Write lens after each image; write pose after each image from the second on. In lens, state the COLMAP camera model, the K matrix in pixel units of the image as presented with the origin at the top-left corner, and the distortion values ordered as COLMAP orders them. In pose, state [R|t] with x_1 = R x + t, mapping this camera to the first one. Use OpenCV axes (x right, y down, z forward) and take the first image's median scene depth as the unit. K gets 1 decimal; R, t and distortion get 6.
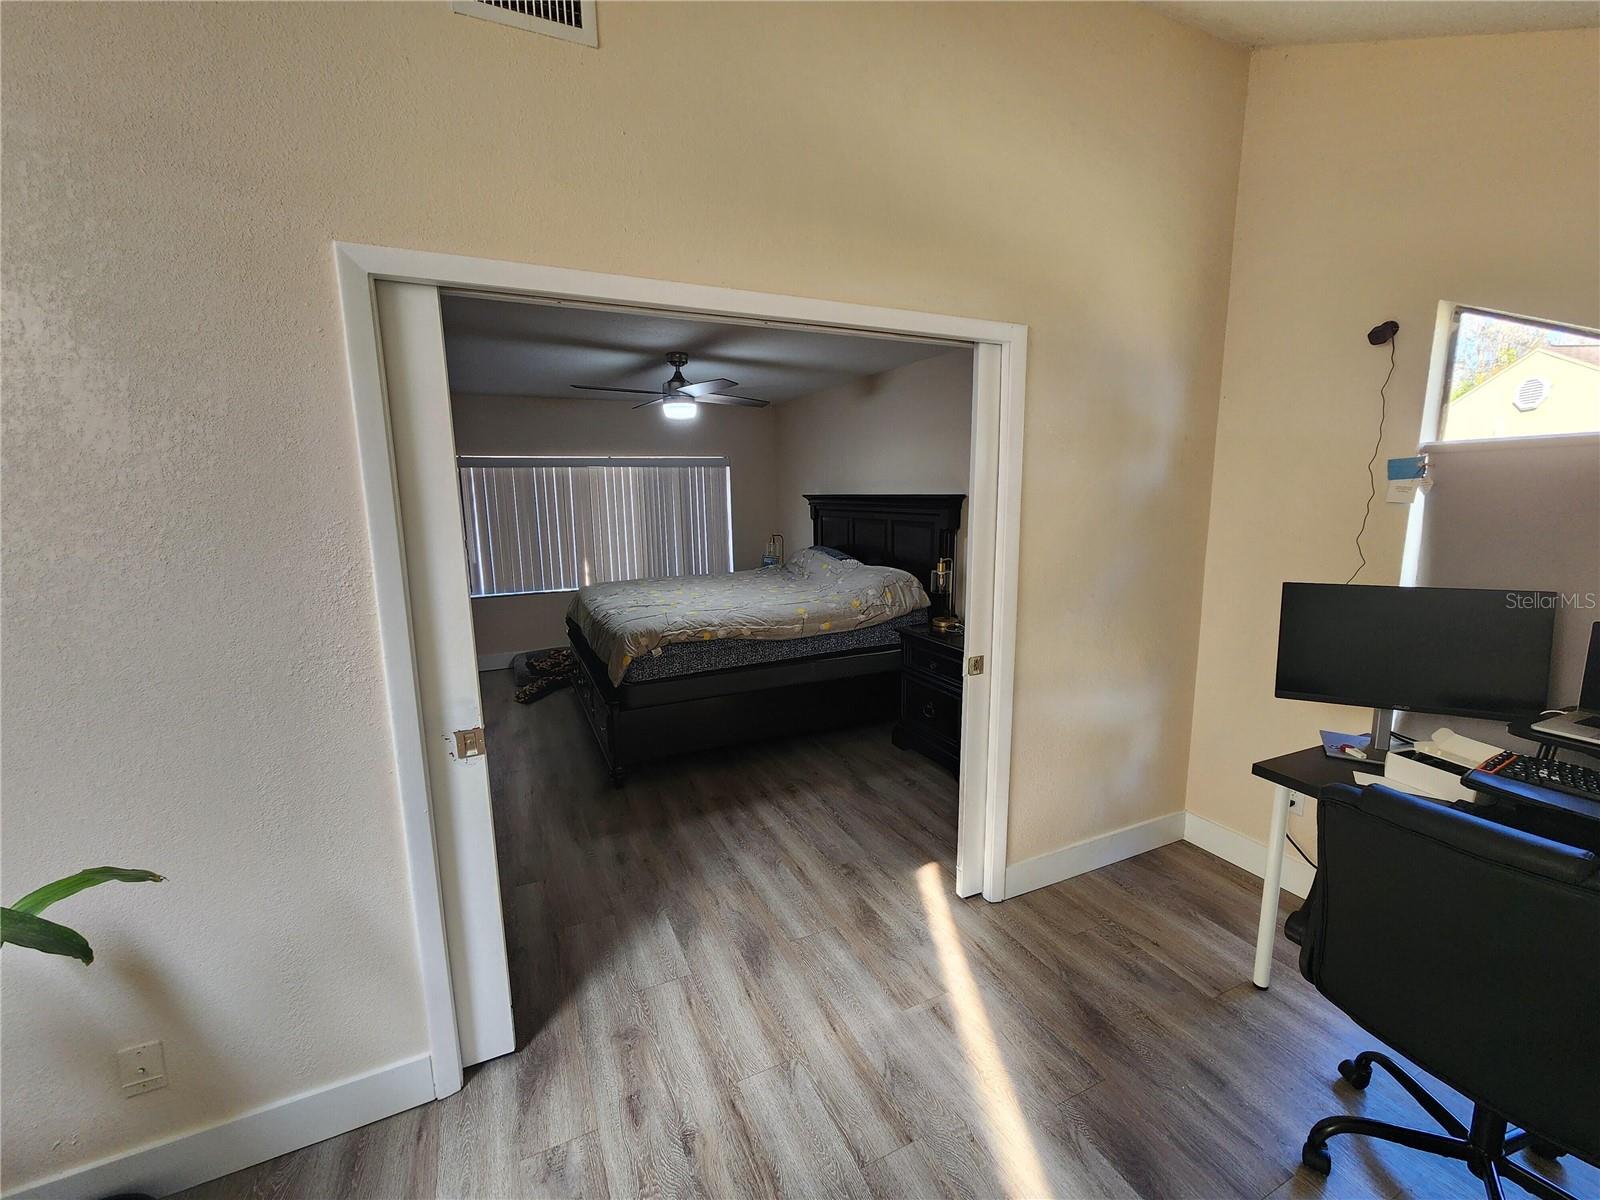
lens RADIAL K [[661.8, 0, 802.1], [0, 661.8, 596.3], [0, 0, 1]] dist [-0.002646, 0.000832]
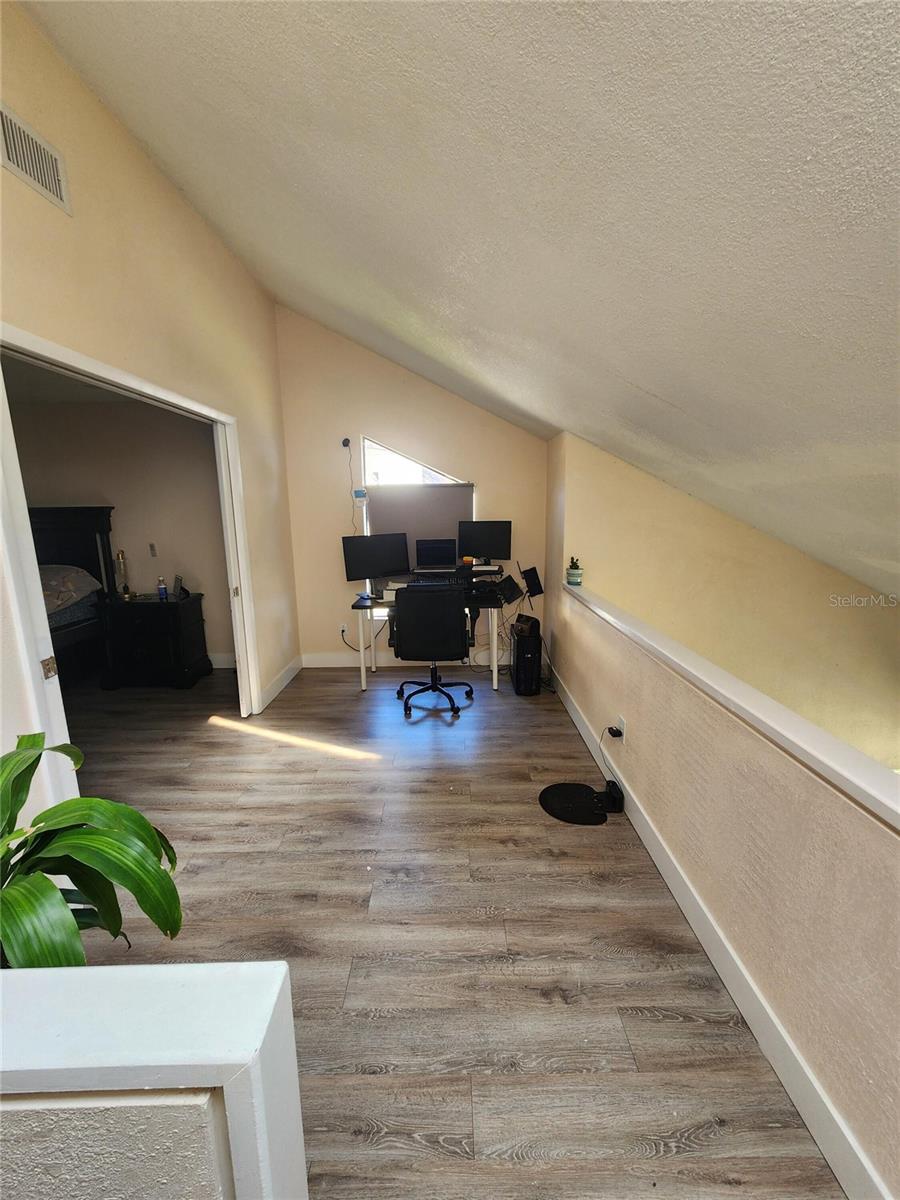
lens RADIAL K [[496.3, 0, 452.8], [0, 496.3, 600.7], [0, 0, 1]] dist [-0.002646, 0.000832]
pose [[0.418159, -0.165351, 0.893198, -0.870895], [0.151668, 0.982199, 0.110822, 0.076002], [-0.895623, 0.089129, 0.435793, -0.211955]]
